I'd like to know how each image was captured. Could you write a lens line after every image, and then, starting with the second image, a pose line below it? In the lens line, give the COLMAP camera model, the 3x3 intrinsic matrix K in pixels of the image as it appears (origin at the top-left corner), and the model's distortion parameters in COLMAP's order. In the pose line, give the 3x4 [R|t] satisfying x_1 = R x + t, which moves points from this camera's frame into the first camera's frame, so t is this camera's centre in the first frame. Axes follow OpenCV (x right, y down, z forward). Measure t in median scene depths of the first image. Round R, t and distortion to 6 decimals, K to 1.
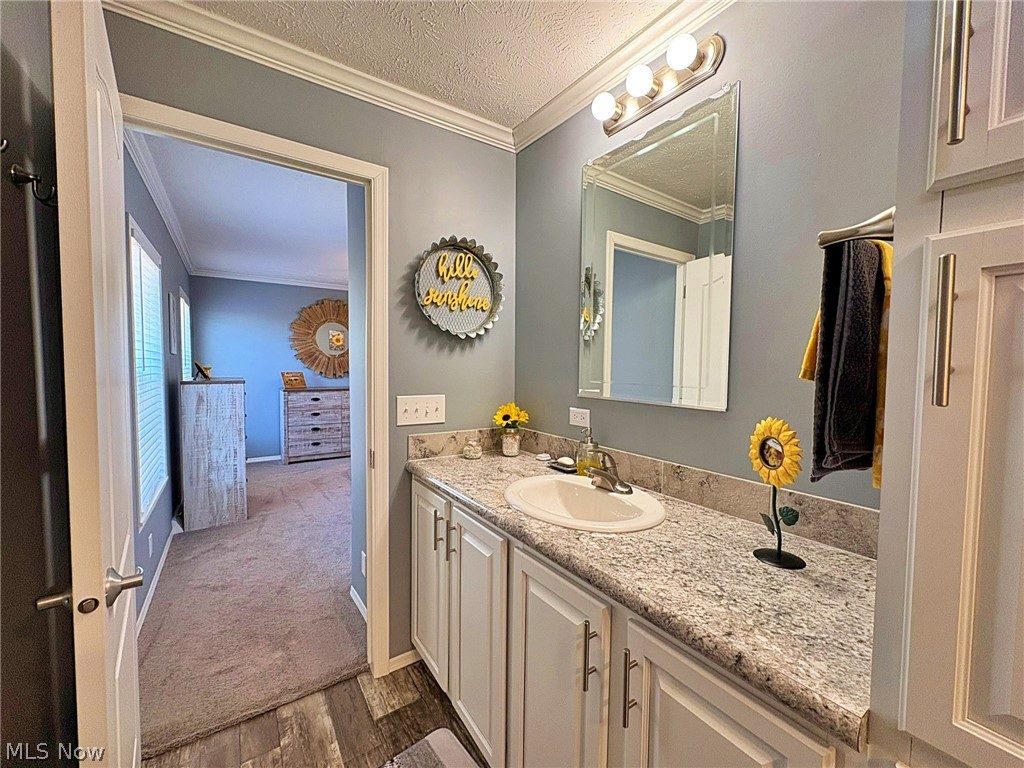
lens RADIAL K [[431.1, 0, 507.5], [0, 431.1, 383.6], [0, 0, 1]] dist [-0.000045, 0.000124]
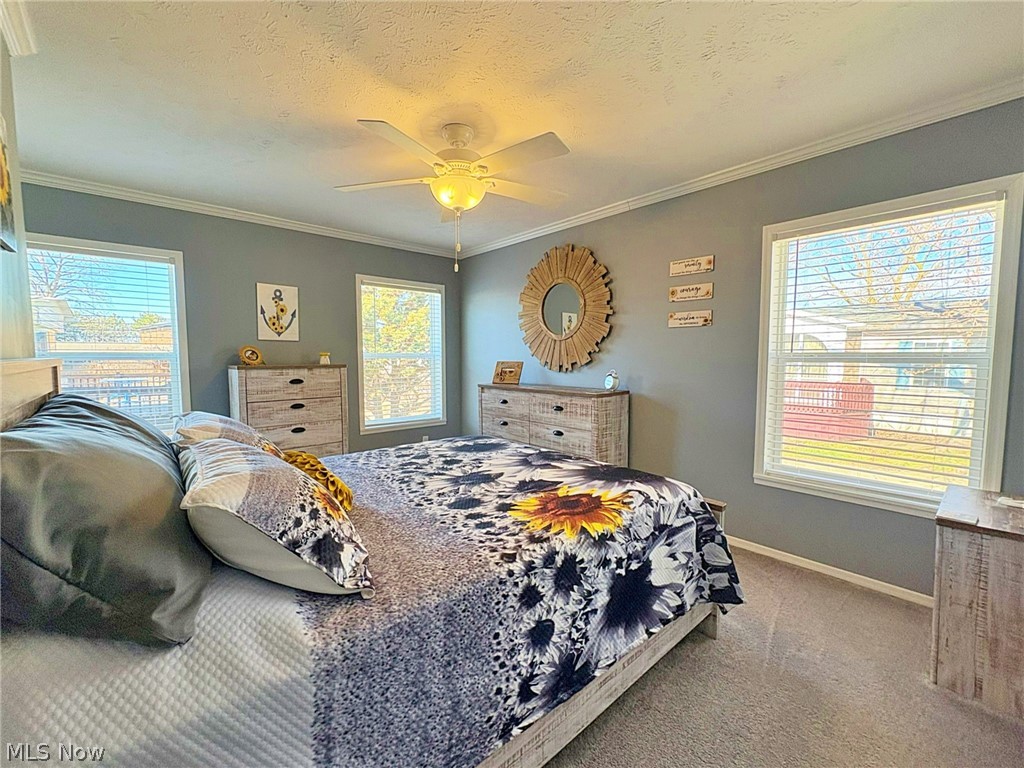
lens RADIAL K [[431.1, 0, 507.5], [0, 431.1, 383.6], [0, 0, 1]] dist [-0.000045, 0.000124]
pose [[0.152941, 0.058695, -0.986491, 0.221036], [-0.044992, 0.997613, 0.052382, -0.026905], [0.987211, 0.036373, 0.155216, 0.881098]]
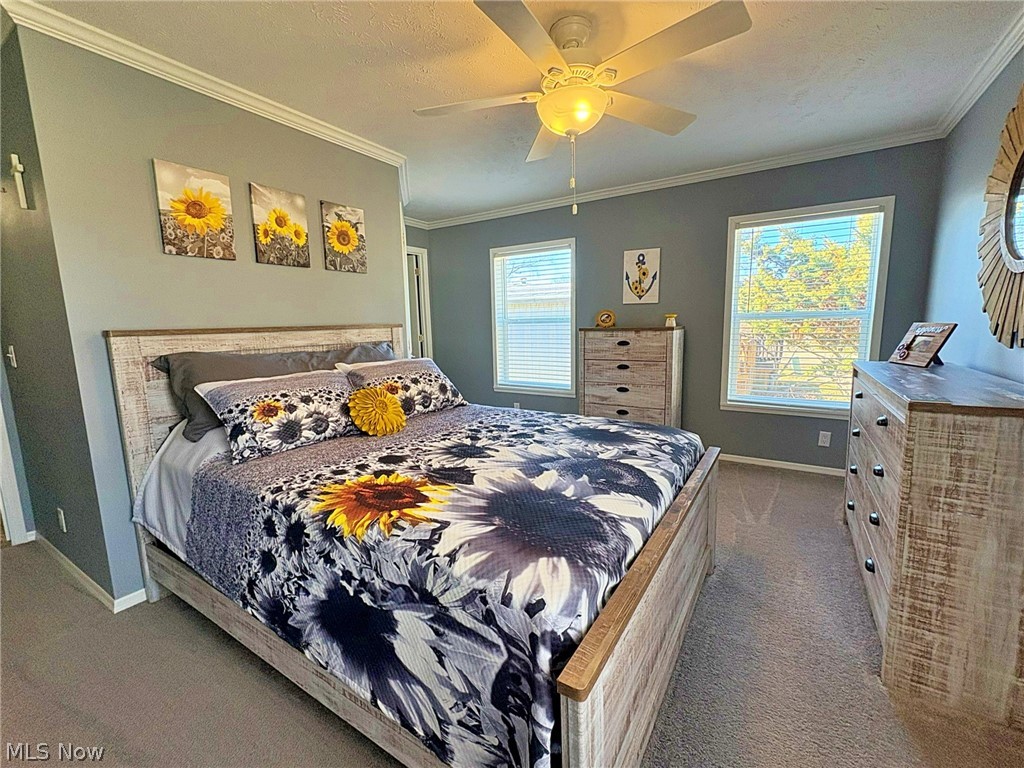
lens RADIAL K [[431.1, 0, 507.5], [0, 431.1, 383.6], [0, 0, 1]] dist [-0.000045, 0.000124]
pose [[-0.909891, 0.070495, -0.408815, -0.001150], [-0.005234, 0.983427, 0.181229, -0.040486], [0.414815, 0.167038, -0.894442, 1.186800]]
